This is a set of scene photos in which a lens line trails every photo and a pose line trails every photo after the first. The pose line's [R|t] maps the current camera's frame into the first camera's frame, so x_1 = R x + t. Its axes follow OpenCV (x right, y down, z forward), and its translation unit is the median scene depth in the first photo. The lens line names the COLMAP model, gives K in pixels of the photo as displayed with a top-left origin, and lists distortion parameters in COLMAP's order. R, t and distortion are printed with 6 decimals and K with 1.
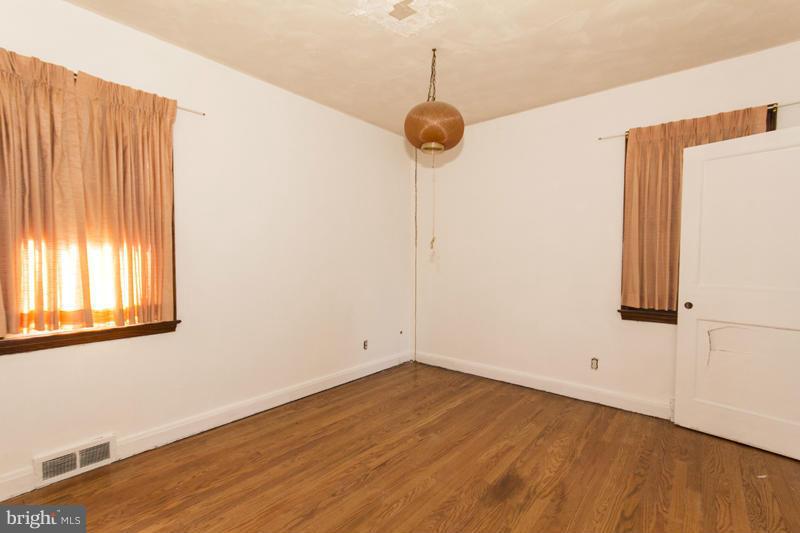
lens RADIAL K [[368.4, 0, 403.8], [0, 368.4, 270.6], [0, 0, 1]] dist [-0.004067, -0.000388]
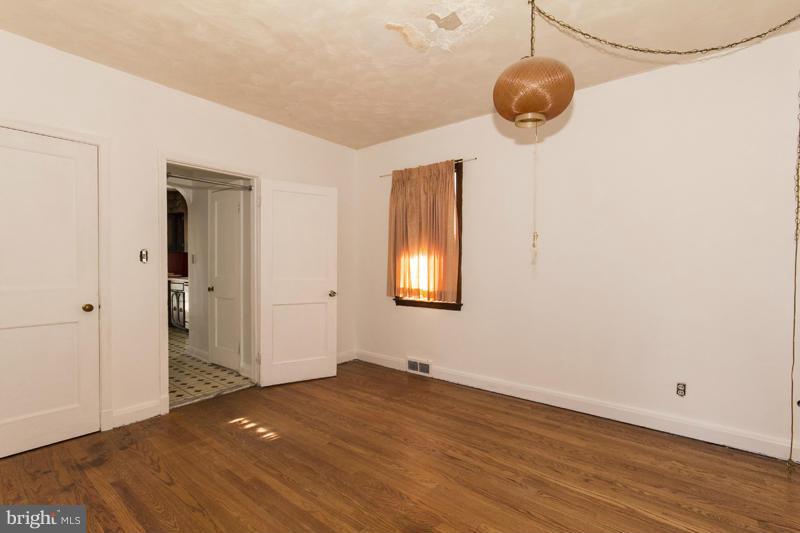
lens RADIAL K [[368.4, 0, 403.8], [0, 368.4, 270.6], [0, 0, 1]] dist [-0.004067, -0.000388]
pose [[0.015486, 0.014992, -0.999768, 0.859605], [-0.034898, 0.999287, 0.014444, -0.012963], [0.999271, 0.034666, 0.015999, 0.725437]]
